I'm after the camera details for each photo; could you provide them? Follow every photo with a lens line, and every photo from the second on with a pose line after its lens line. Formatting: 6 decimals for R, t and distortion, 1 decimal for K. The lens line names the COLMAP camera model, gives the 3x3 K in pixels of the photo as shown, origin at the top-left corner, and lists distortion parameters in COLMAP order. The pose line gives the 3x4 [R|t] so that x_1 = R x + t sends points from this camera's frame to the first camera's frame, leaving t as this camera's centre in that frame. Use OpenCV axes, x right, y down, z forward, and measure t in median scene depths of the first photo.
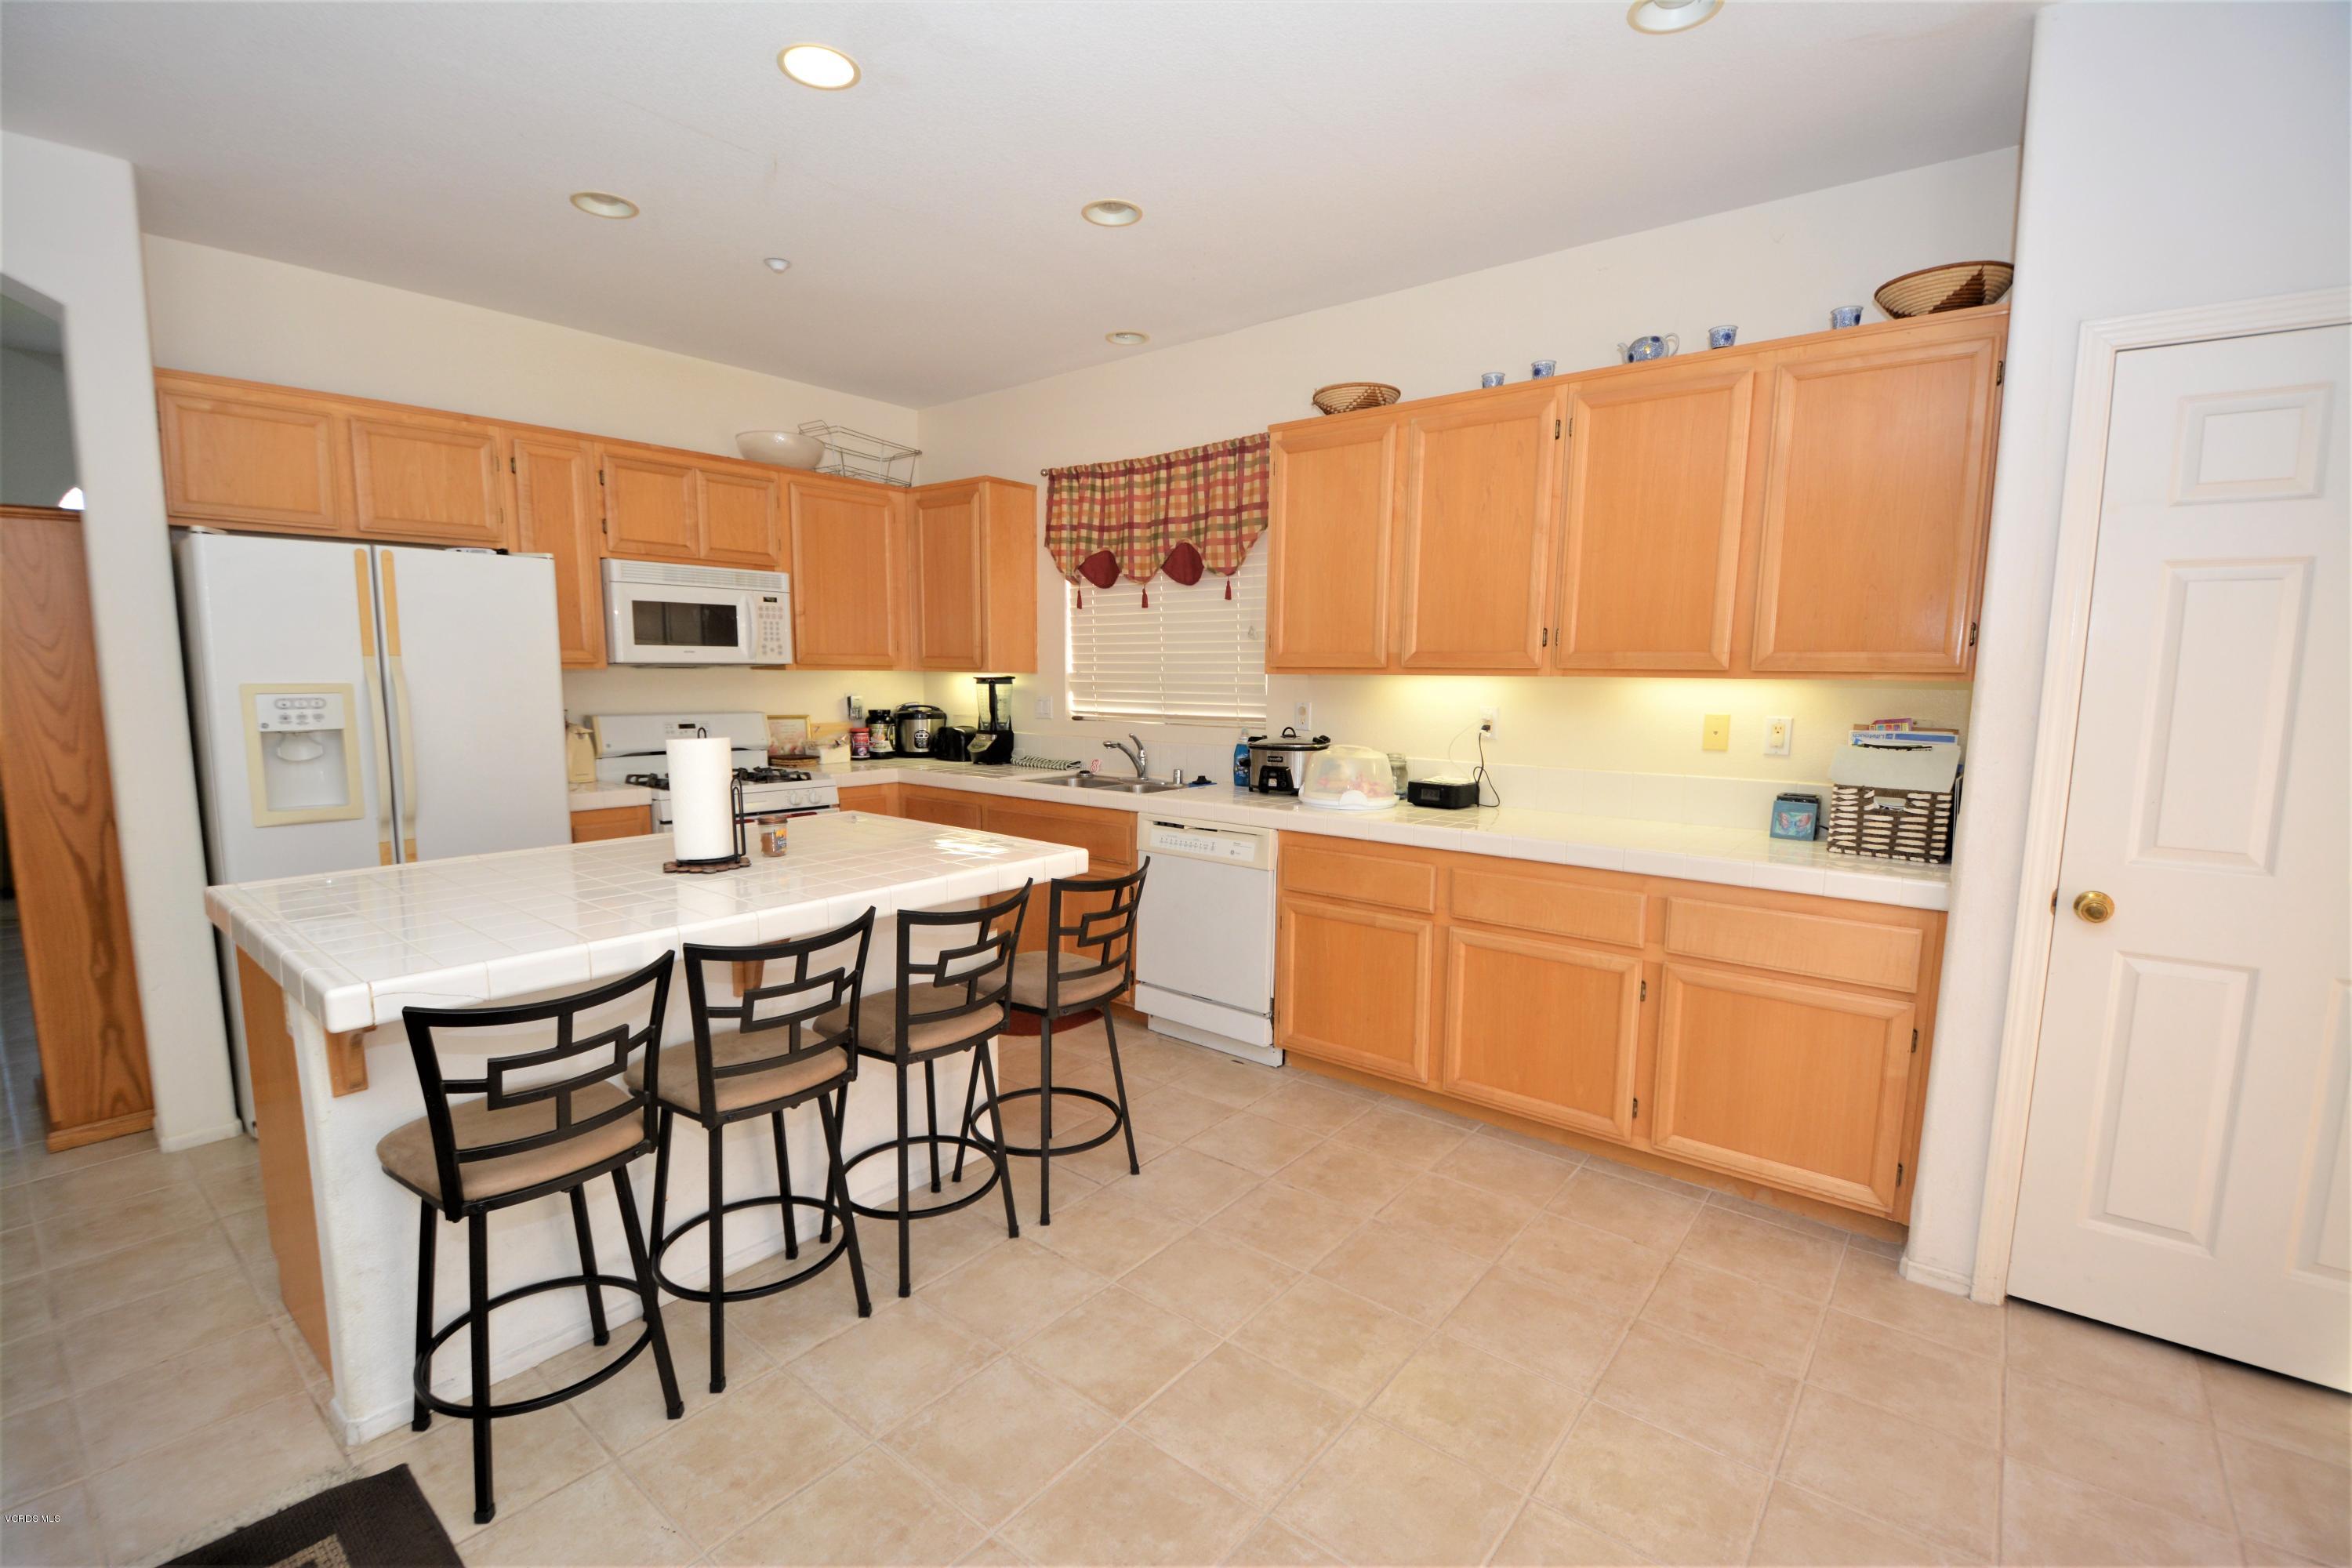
lens RADIAL K [[1030.3, 0, 1157.8], [0, 1030.3, 801.9], [0, 0, 1]] dist [0.016269, -0.024424]
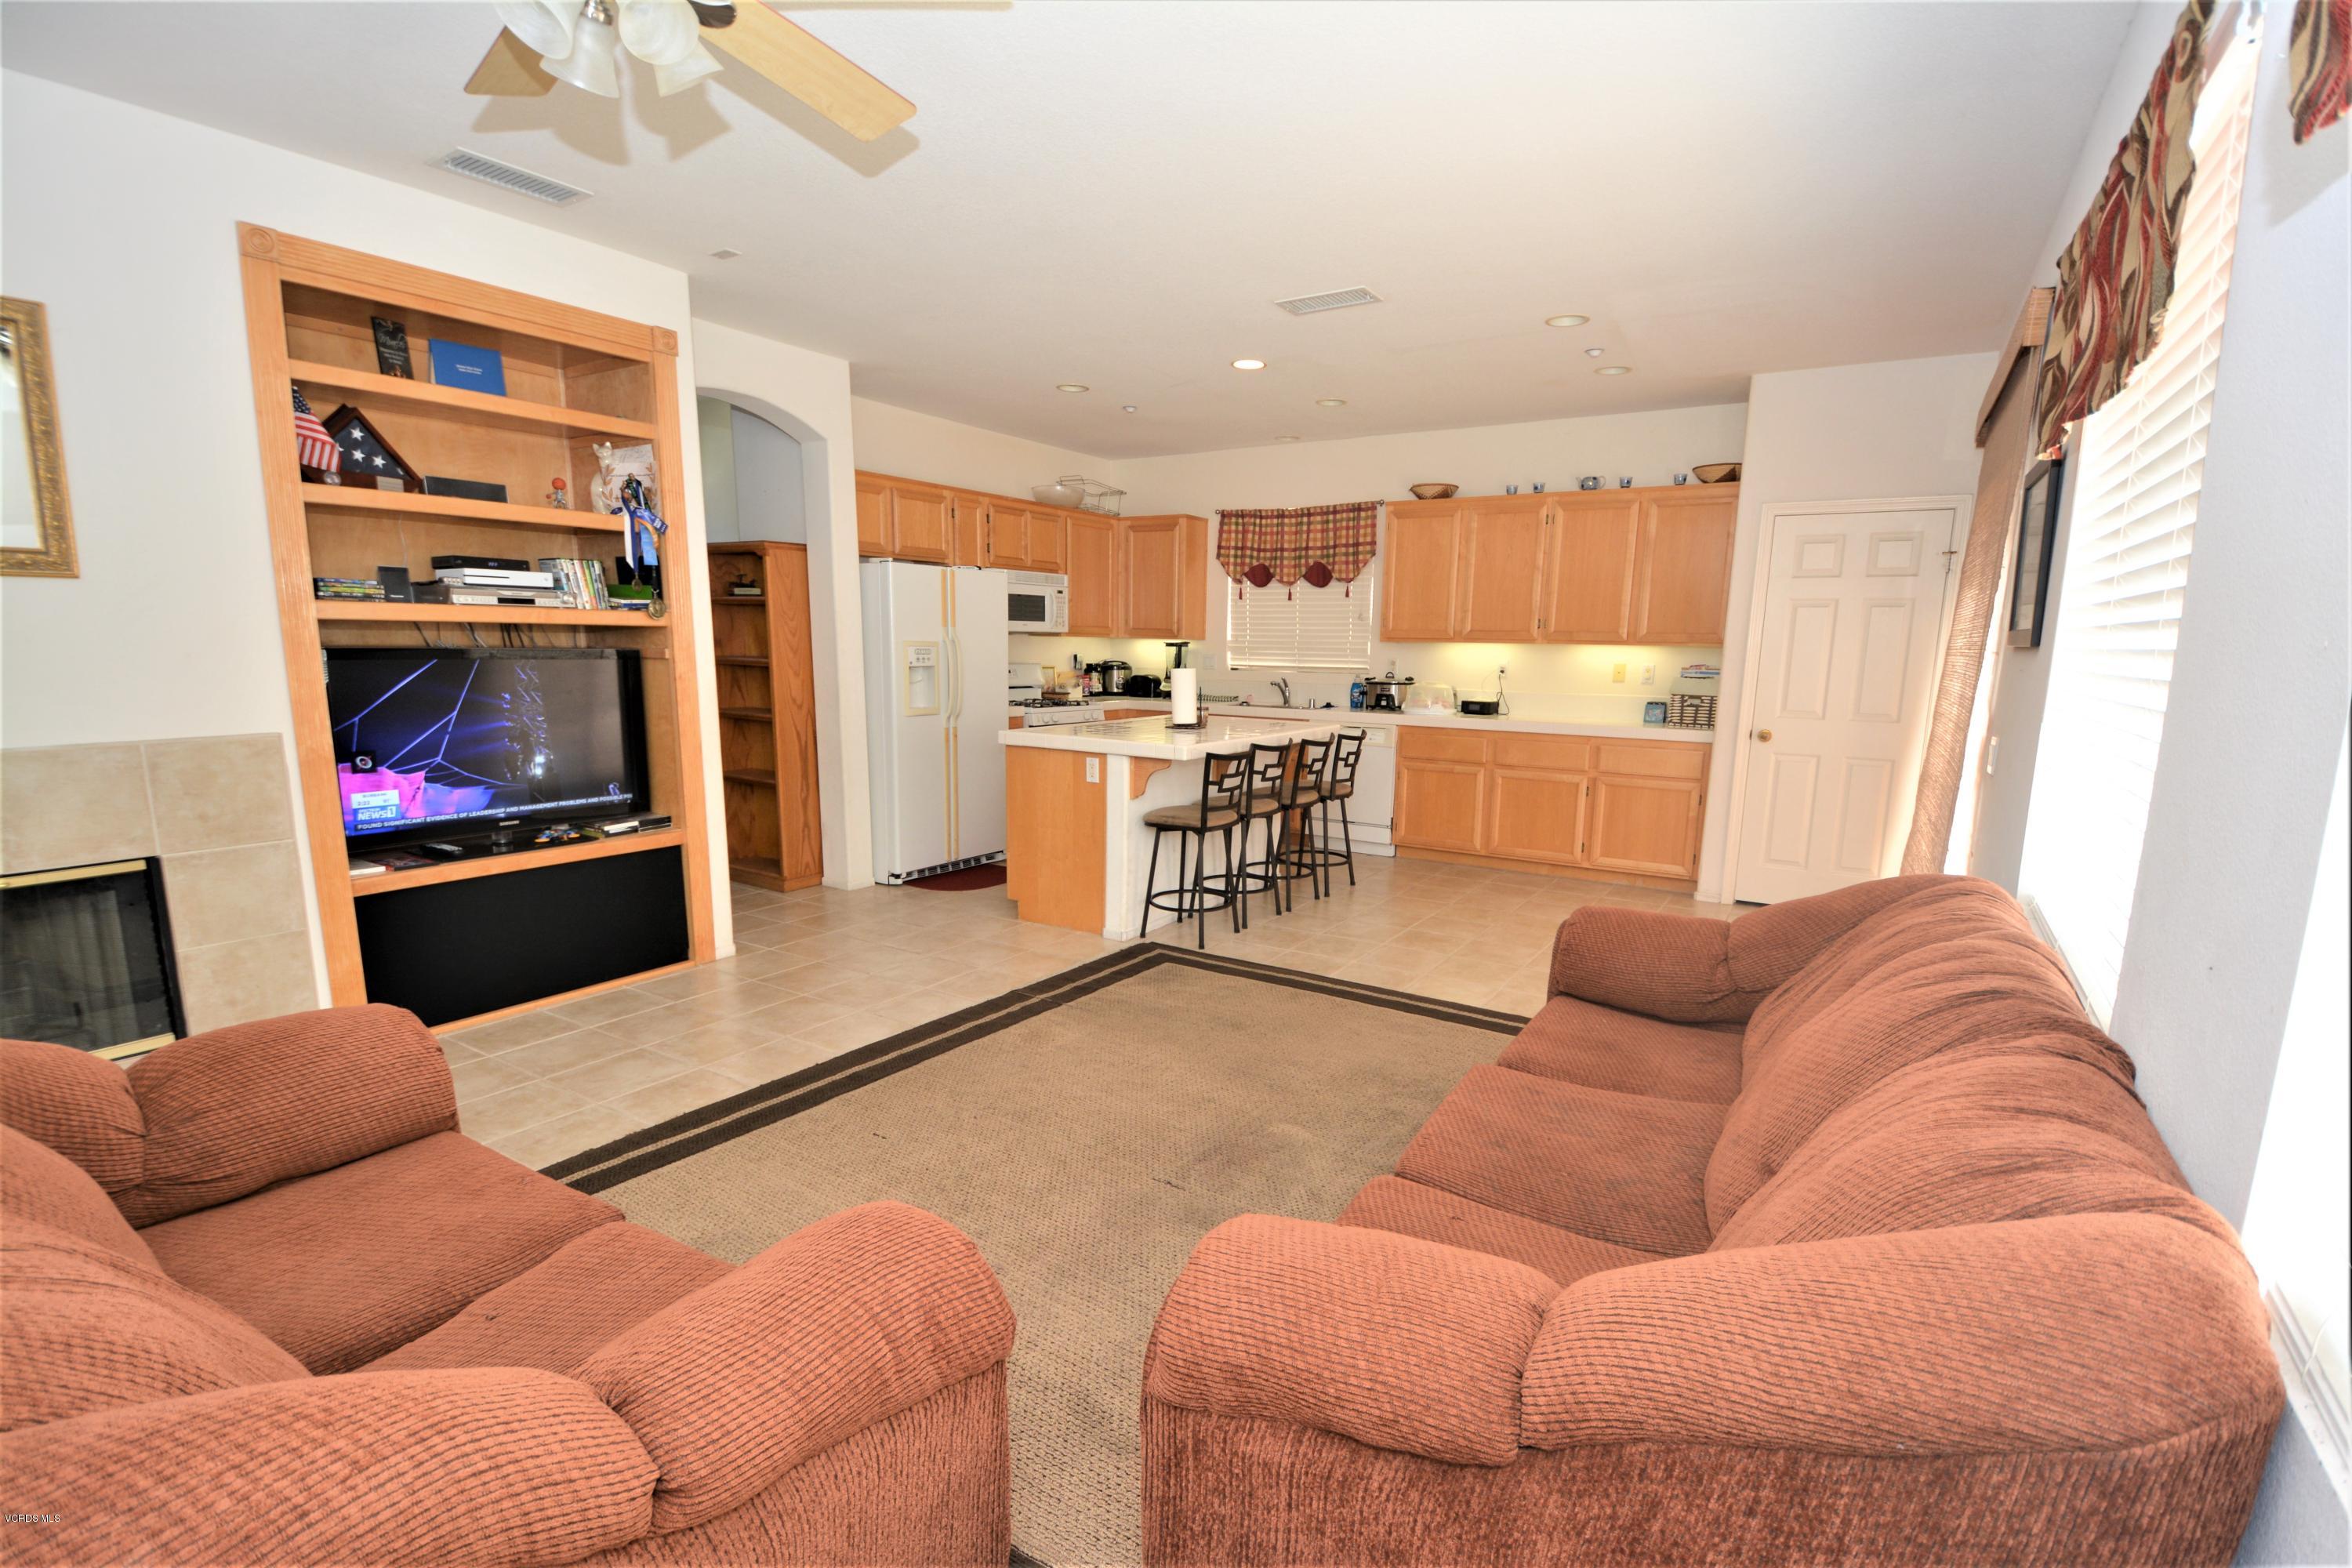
lens RADIAL K [[1069.6, 0, 1192.4], [0, 1069.6, 825.3], [0, 0, 1]] dist [0.013527, -0.029163]
pose [[0.991005, -0.012735, 0.133219, -0.442847], [0.006773, 0.998959, 0.045113, 0.101674], [-0.133655, -0.043805, 0.990059, -0.757644]]
